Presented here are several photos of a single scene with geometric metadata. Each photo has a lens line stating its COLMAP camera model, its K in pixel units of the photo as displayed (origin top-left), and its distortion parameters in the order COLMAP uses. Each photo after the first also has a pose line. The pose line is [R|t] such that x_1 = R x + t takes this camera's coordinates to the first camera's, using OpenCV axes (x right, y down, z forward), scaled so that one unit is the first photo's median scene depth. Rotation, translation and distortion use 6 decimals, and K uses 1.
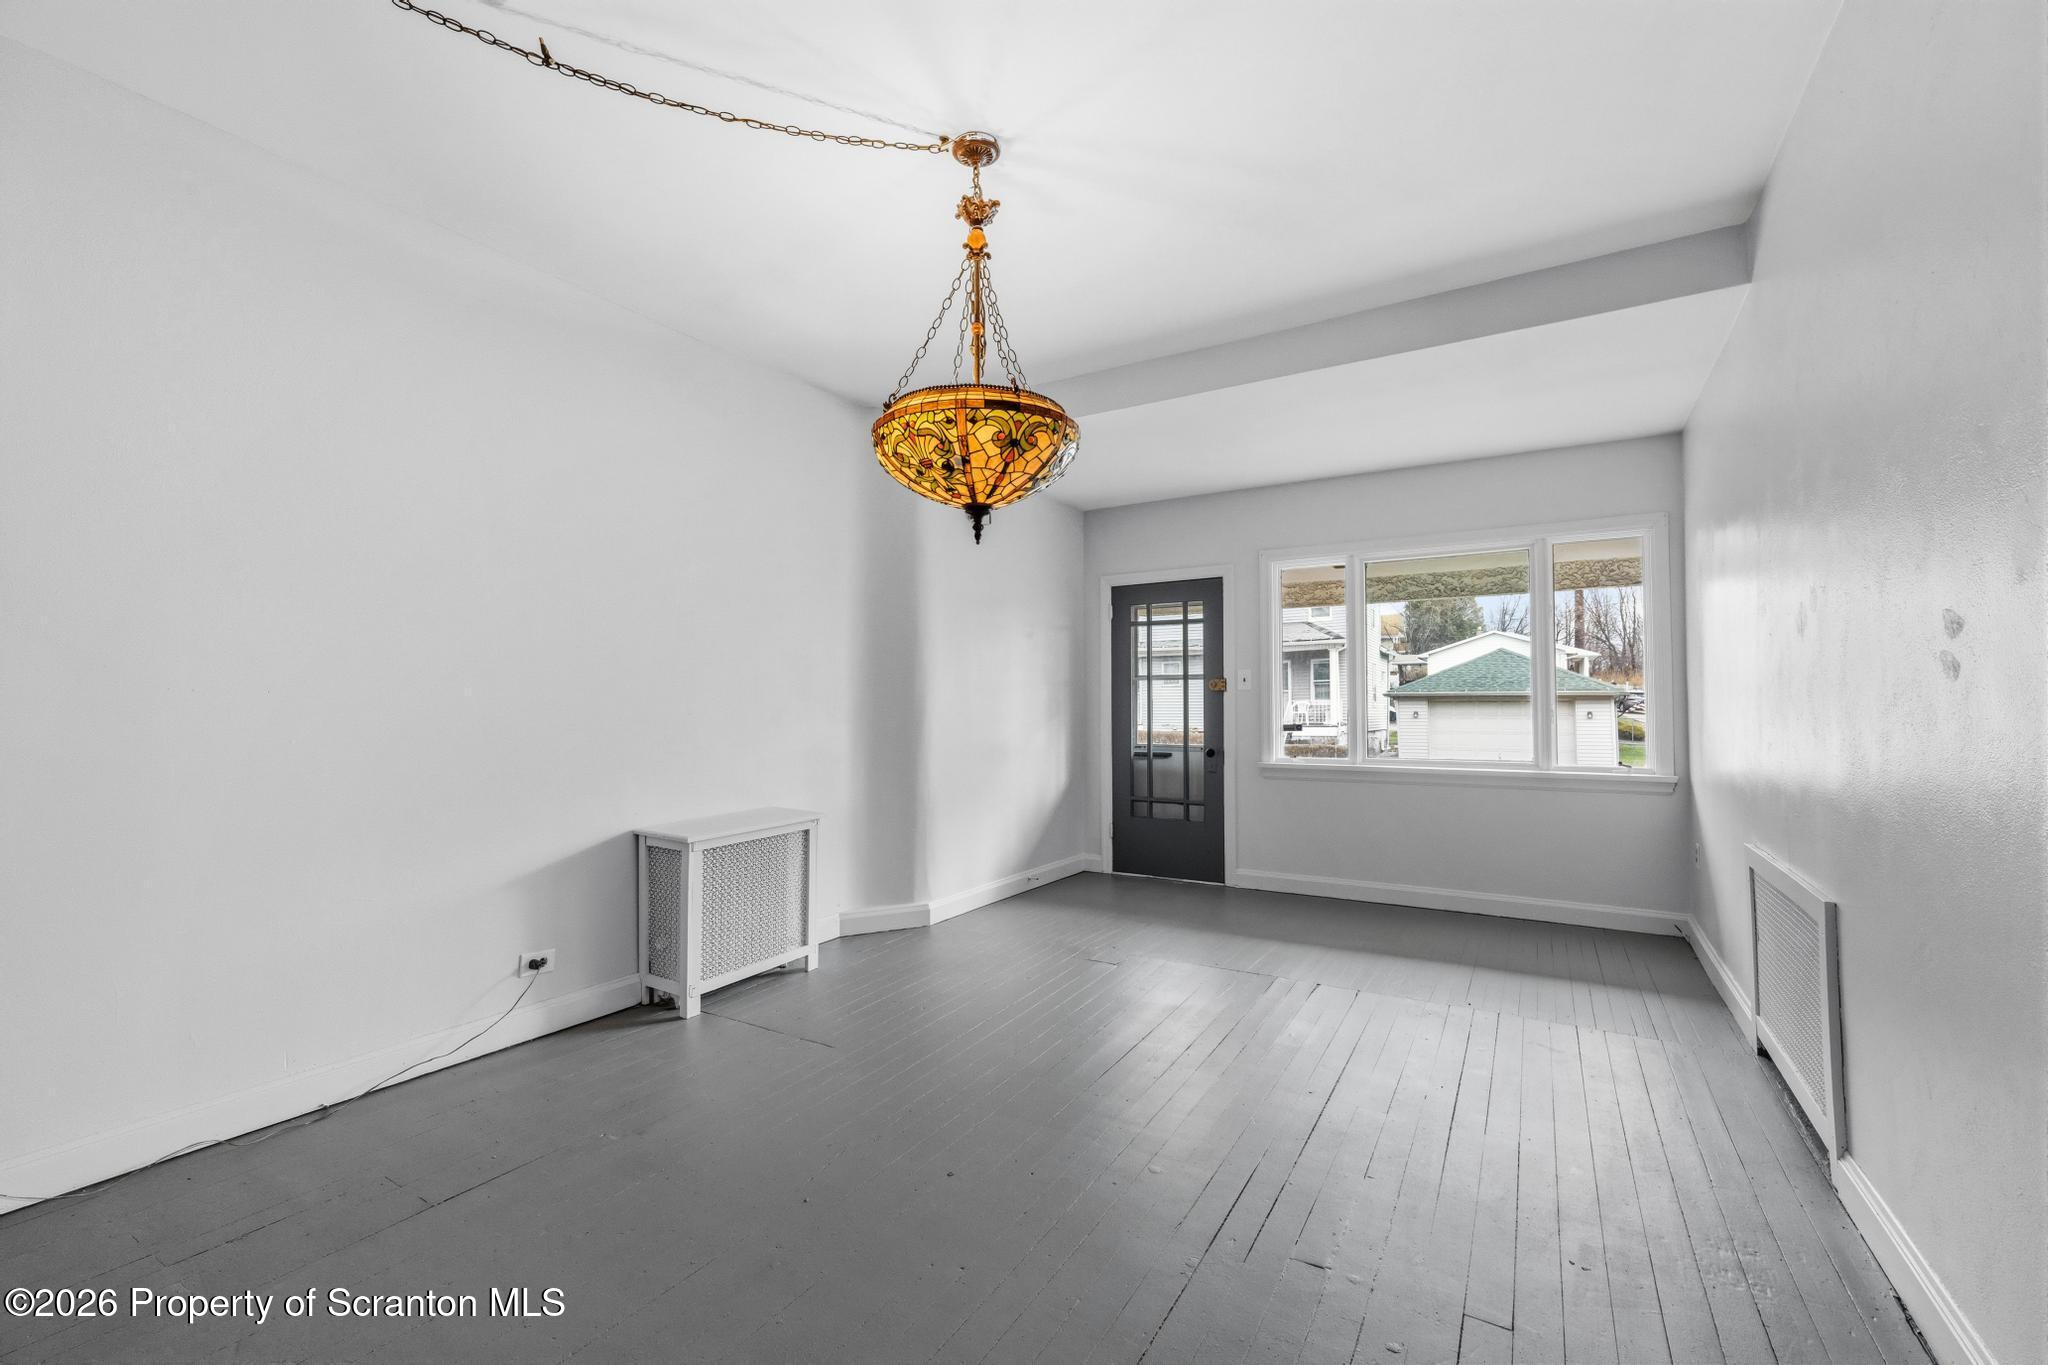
lens RADIAL K [[863.4, 0, 1024.5], [0, 863.4, 698.4], [0, 0, 1]] dist [0.011757, -0.000418]
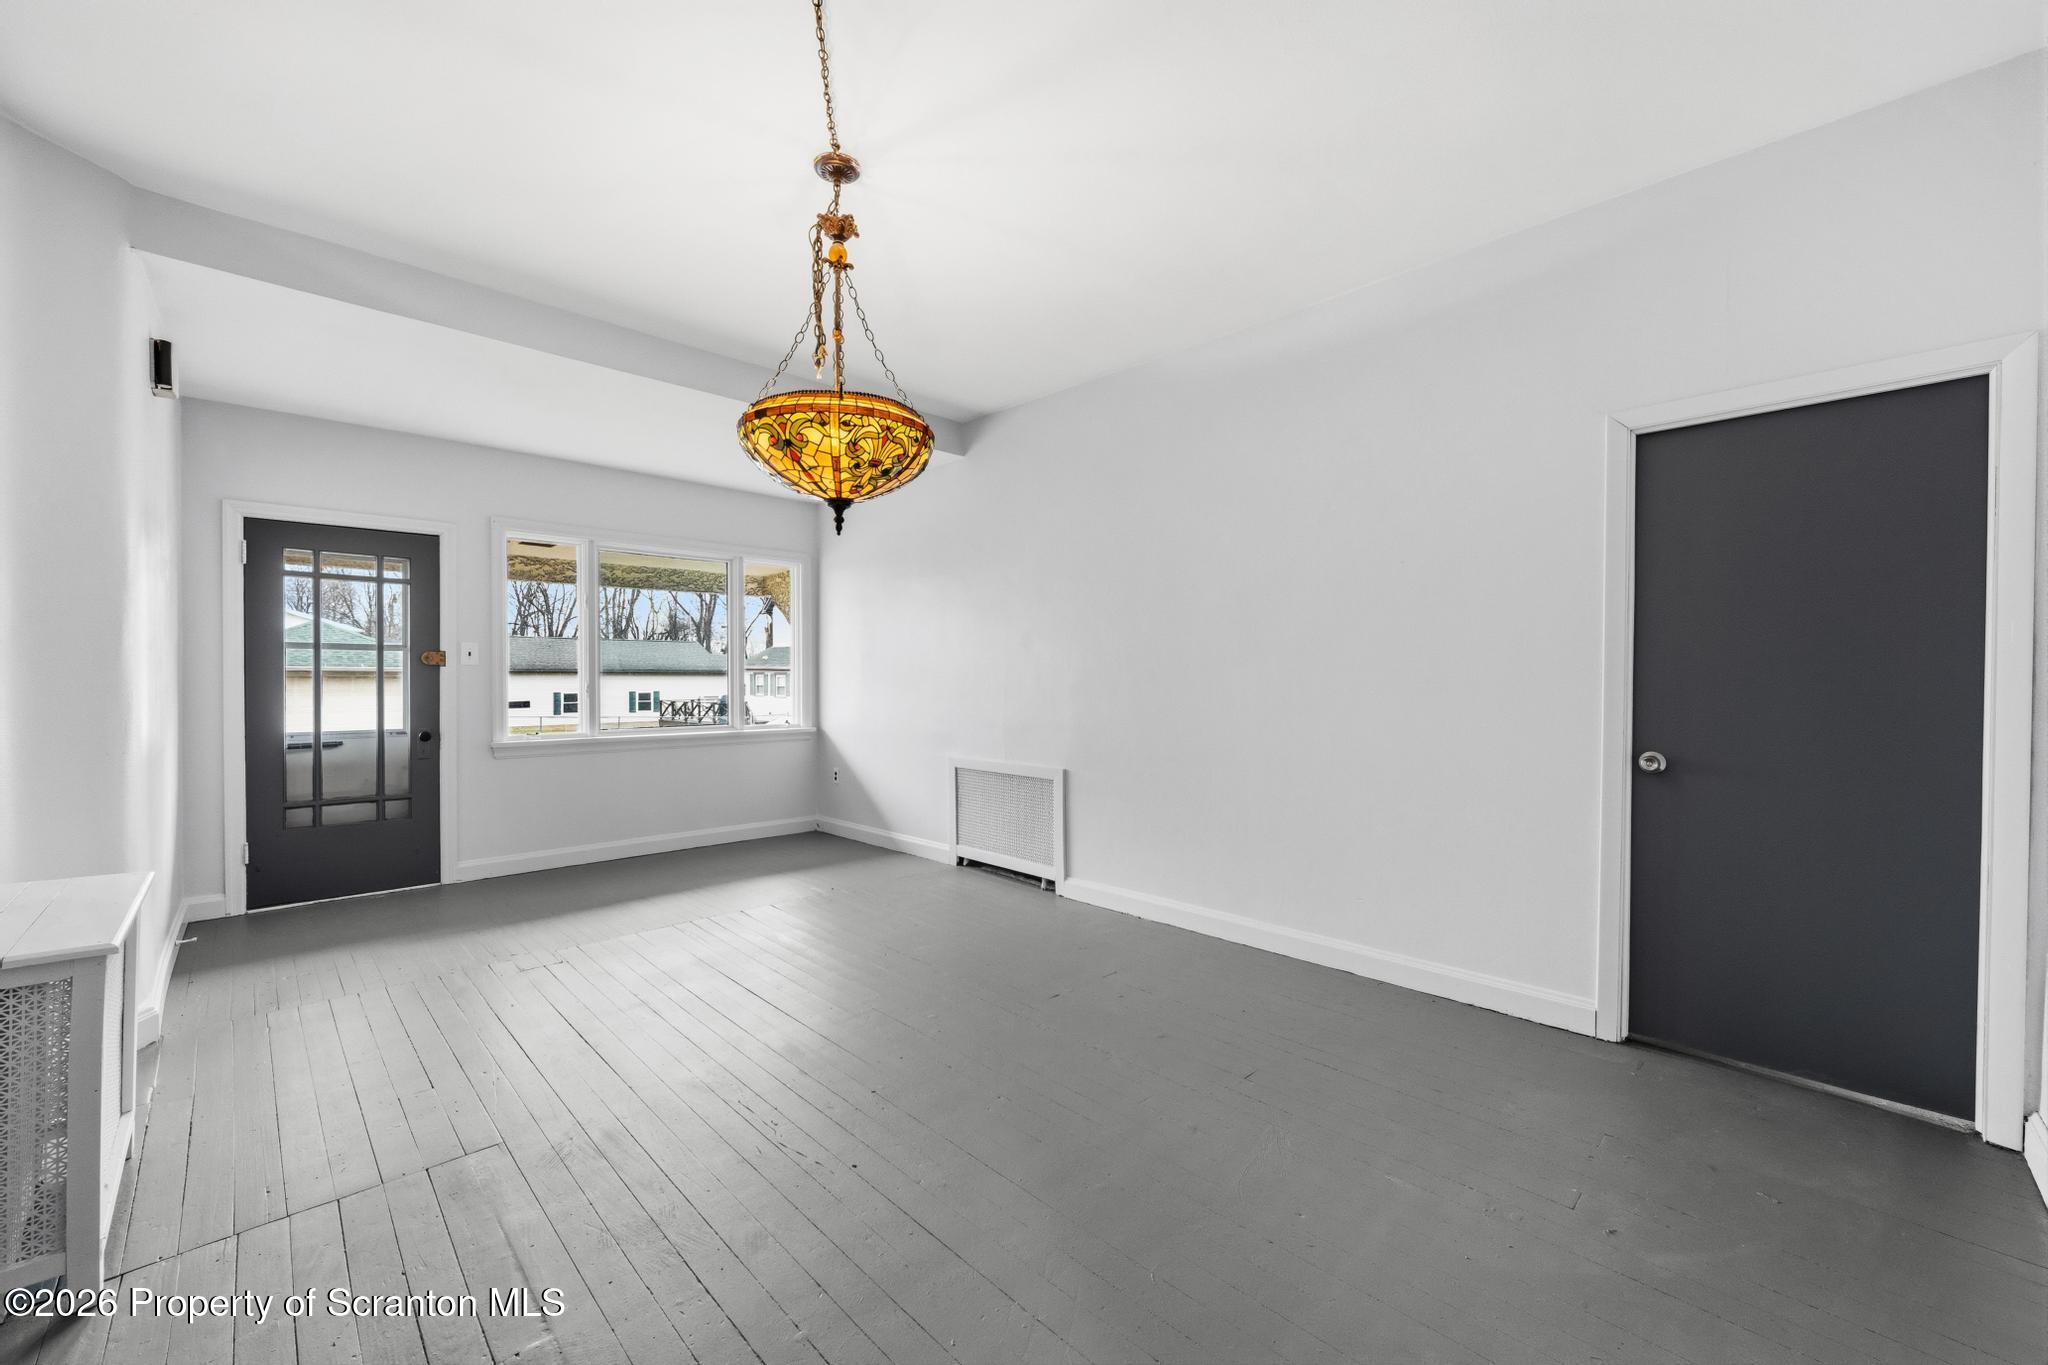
lens RADIAL K [[795.4, 0, 1019.3], [0, 795.4, 683.0], [0, 0, 1]] dist [-0.002370, 0.000288]
pose [[0.257622, -0.003407, 0.966240, -0.390529], [-0.009790, 0.999933, 0.006136, -0.001106], [-0.966196, -0.011040, 0.257572, 0.212510]]
